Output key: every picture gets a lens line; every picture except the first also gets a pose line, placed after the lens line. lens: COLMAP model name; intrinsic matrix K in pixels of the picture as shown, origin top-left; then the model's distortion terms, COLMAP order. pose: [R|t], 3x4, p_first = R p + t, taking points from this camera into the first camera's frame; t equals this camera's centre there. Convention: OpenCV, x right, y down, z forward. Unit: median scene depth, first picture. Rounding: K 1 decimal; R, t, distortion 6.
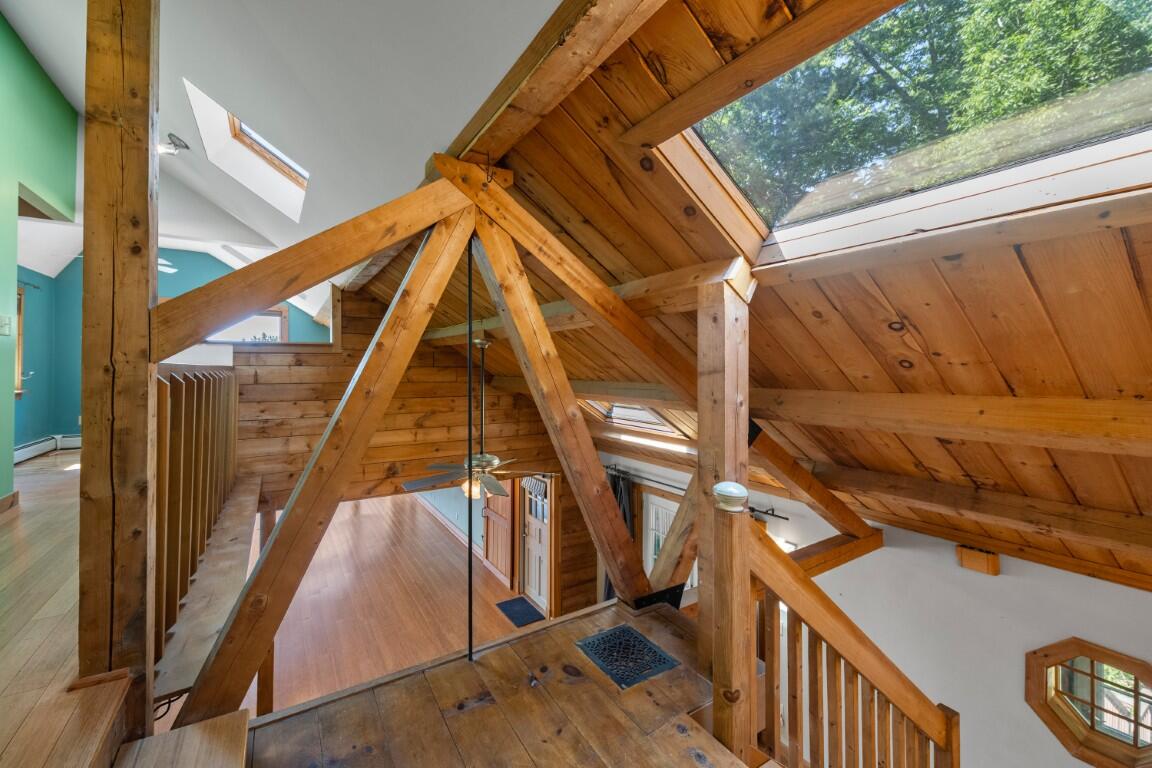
lens RADIAL K [[466.6, 0, 571.9], [0, 466.6, 364.8], [0, 0, 1]] dist [0.012875, 0.000041]
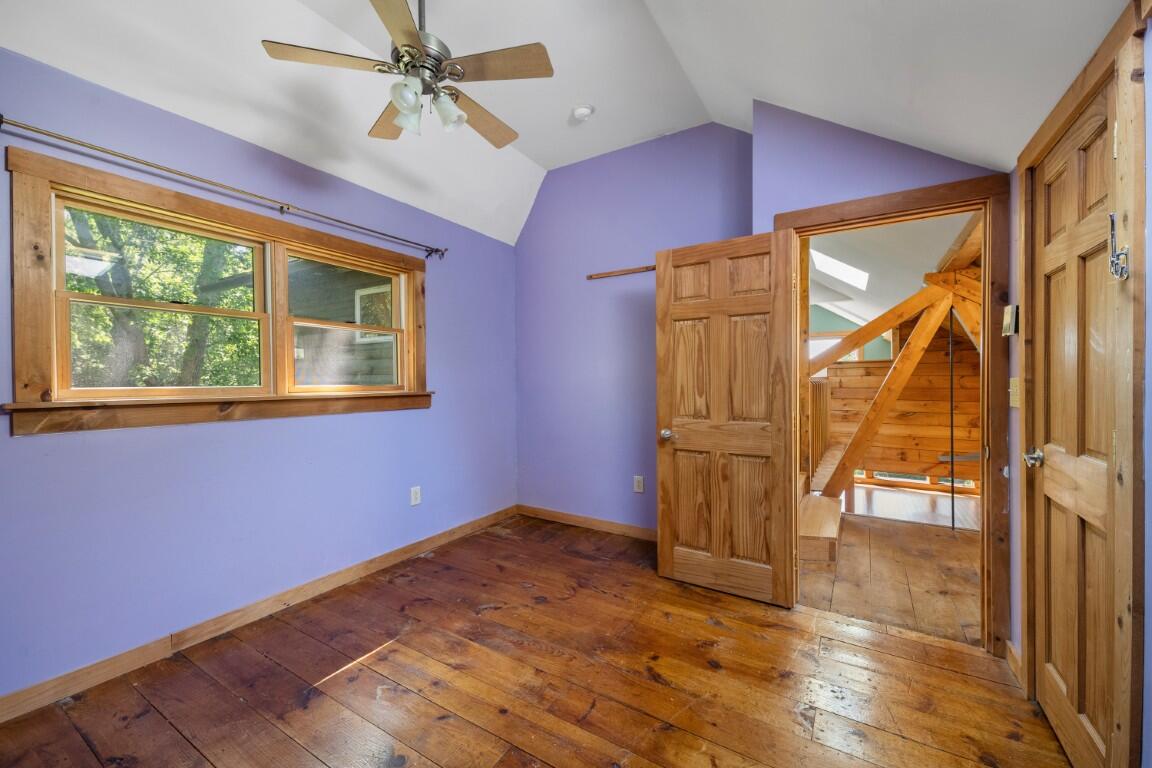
lens RADIAL K [[452.8, 0, 576.0], [0, 452.8, 384.0], [0, 0, 1]] dist [0.012839, 0.000043]
pose [[0.439407, 0.004496, -0.898277, 0.396890], [0.016127, 0.999787, 0.012893, -0.007784], [0.898143, -0.020152, 0.439241, -0.604081]]
